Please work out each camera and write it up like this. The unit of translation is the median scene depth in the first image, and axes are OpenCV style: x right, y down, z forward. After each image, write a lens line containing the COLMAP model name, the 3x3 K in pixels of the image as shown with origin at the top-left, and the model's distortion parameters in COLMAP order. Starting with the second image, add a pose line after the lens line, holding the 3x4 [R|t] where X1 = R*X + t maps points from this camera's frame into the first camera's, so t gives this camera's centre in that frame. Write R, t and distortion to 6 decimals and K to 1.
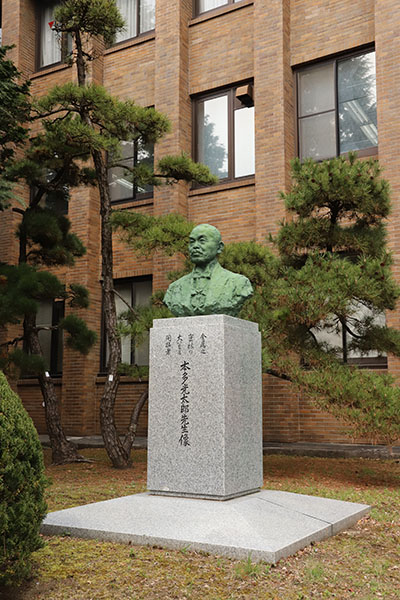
lens RADIAL K [[614.9, 0, 197.1], [0, 614.9, 297.8], [0, 0, 1]] dist [0.079274, 0.000000]
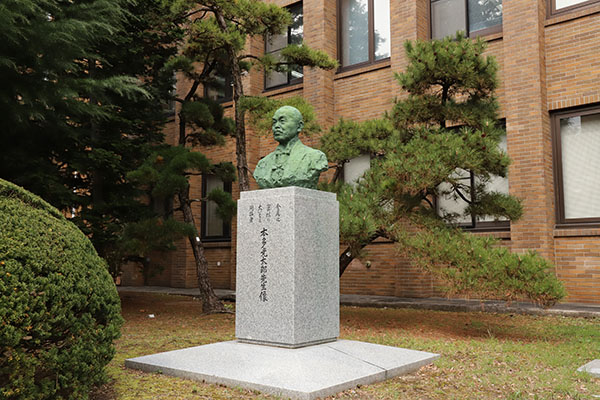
lens RADIAL K [[542.1, 0, 299.2], [0, 542.1, 198.2], [0, 0, 1]] dist [0.028801, 0.000000]
pose [[0.989424, -0.018398, -0.143879, 0.110991], [0.025730, 0.998454, 0.049263, -0.000039], [0.142750, -0.052444, 0.988368, 0.010956]]
